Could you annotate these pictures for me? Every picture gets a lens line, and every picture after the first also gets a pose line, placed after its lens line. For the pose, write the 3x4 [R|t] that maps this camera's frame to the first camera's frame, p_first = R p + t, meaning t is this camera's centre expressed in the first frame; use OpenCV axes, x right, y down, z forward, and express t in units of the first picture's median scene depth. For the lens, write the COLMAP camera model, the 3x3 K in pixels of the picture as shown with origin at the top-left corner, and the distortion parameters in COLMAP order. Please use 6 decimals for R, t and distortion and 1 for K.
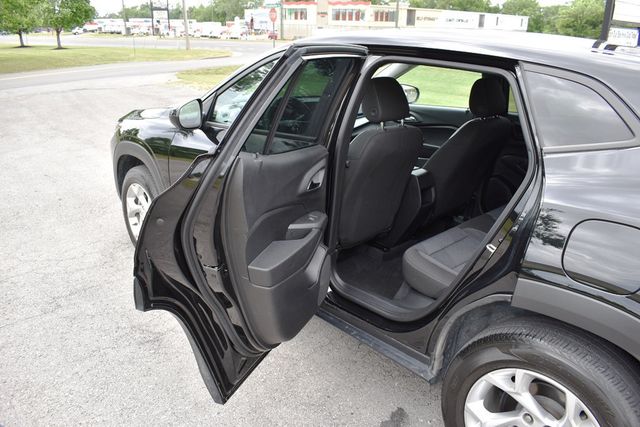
lens RADIAL K [[494.5, 0, 322.5], [0, 494.5, 213.8], [0, 0, 1]] dist [-0.095764, 0.010909]
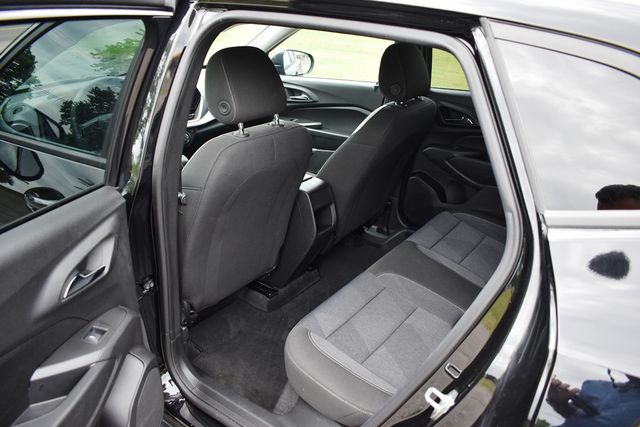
lens RADIAL K [[494.5, 0, 322.5], [0, 494.5, 213.8], [0, 0, 1]] dist [-0.095764, 0.010909]
pose [[0.983704, -0.068072, 0.166408, 0.097531], [0.054690, 0.994987, 0.083721, -0.104133], [-0.171273, -0.073256, 0.982496, 0.328995]]
